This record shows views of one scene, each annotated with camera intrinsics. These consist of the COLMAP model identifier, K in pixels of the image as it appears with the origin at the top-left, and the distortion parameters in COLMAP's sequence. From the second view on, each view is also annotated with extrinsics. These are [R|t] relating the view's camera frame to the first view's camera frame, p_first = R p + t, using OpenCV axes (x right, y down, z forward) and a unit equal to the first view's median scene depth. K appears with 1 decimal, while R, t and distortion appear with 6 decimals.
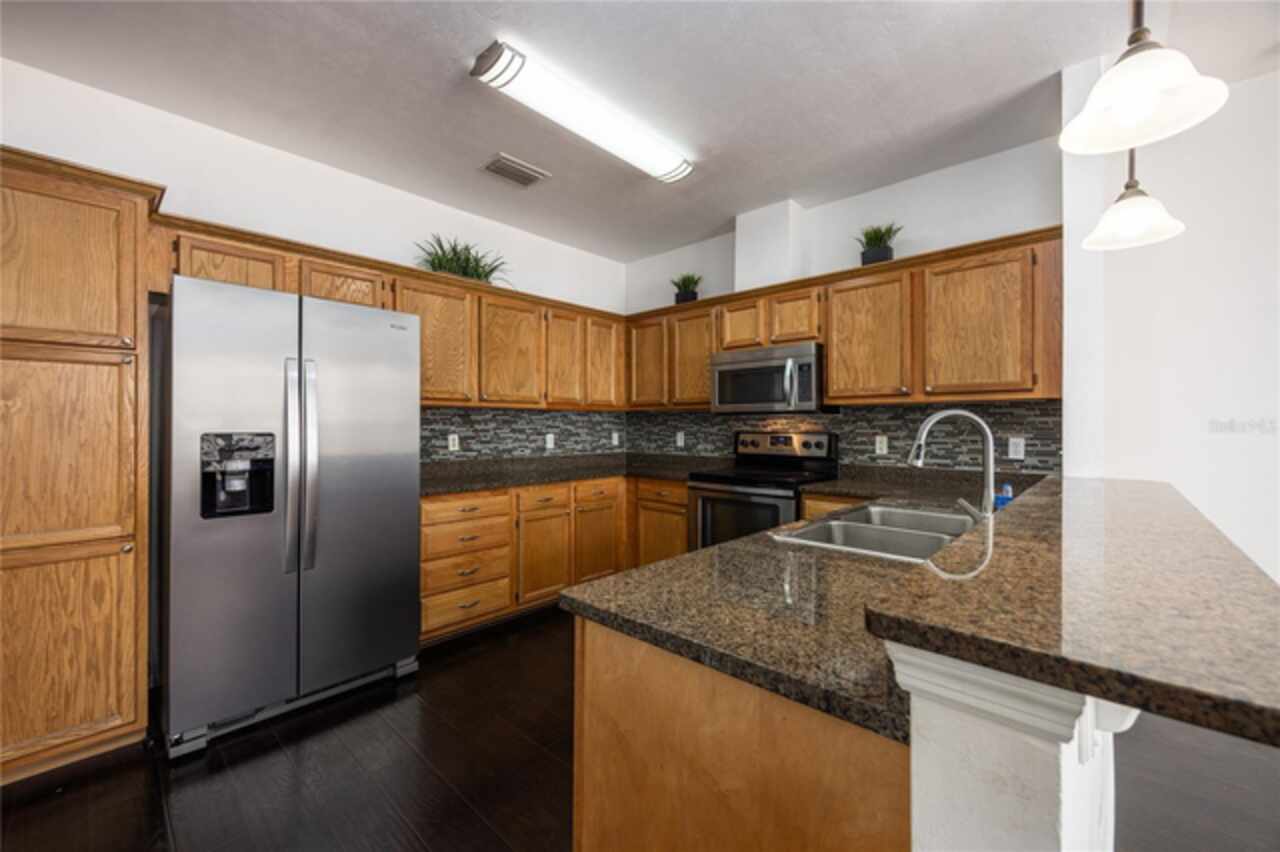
lens RADIAL K [[497.1, 0, 635.1], [0, 497.1, 424.2], [0, 0, 1]] dist [0.000991, 0.000017]
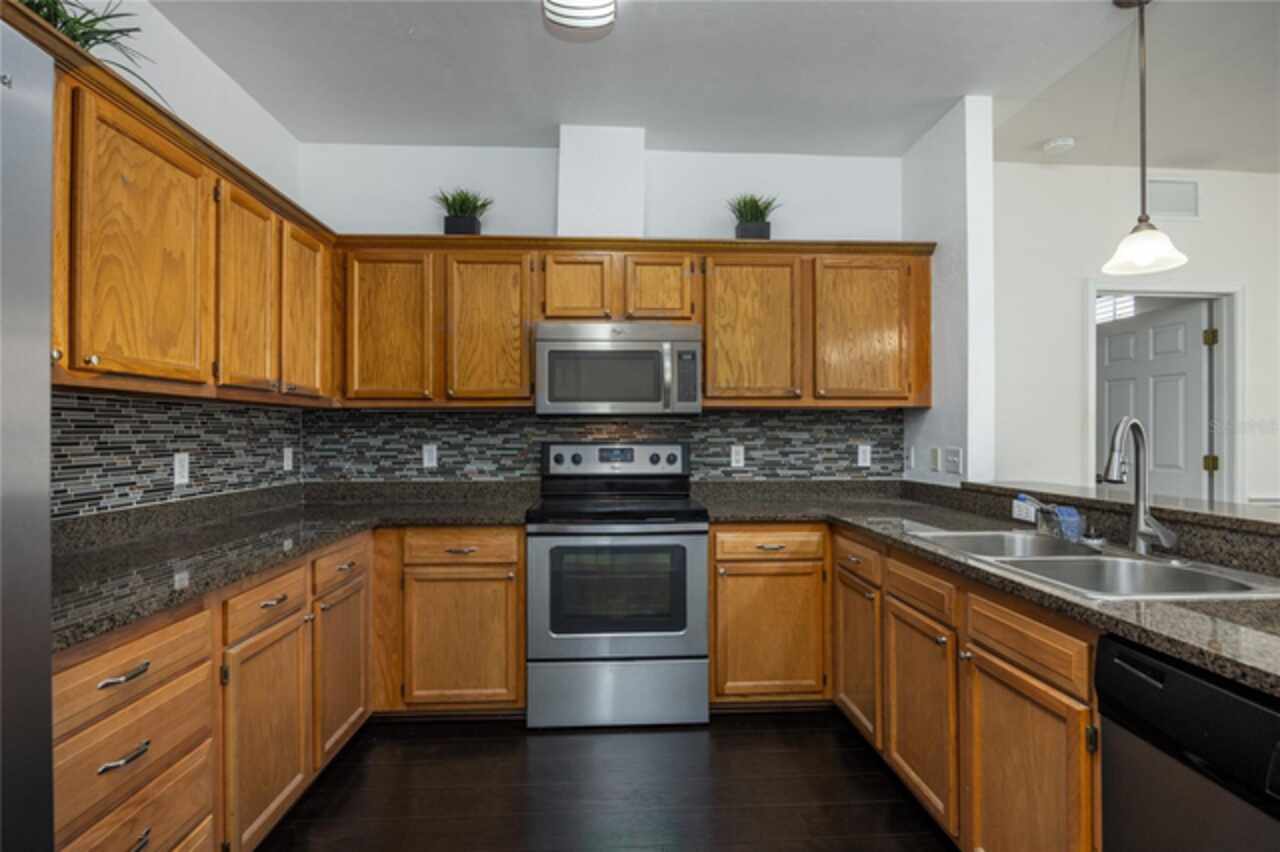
lens RADIAL K [[599.6, 0, 631.4], [0, 599.6, 428.2], [0, 0, 1]] dist [-0.015197, 0.001754]
pose [[0.696921, 0.003194, 0.717140, -0.351001], [-0.000176, 0.999991, -0.004282, -0.001552], [-0.717148, 0.002858, 0.696916, 0.410194]]
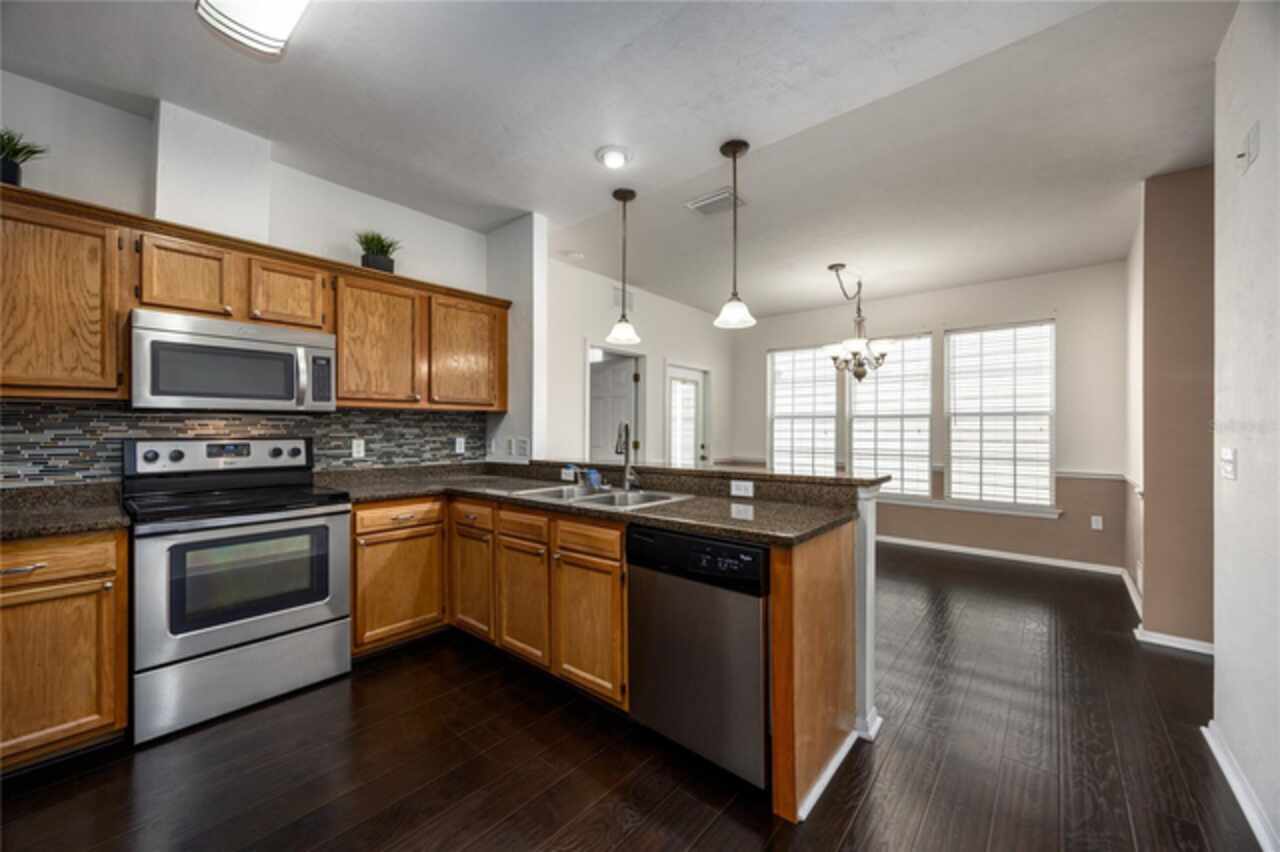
lens RADIAL K [[497.1, 0, 641.6], [0, 497.1, 426.9], [0, 0, 1]] dist [0.000991, 0.000017]
pose [[-0.048888, 0.002521, 0.998801, -0.518651], [-0.003155, 0.999991, -0.002678, -0.000528], [-0.998799, -0.003282, -0.048879, 0.468334]]
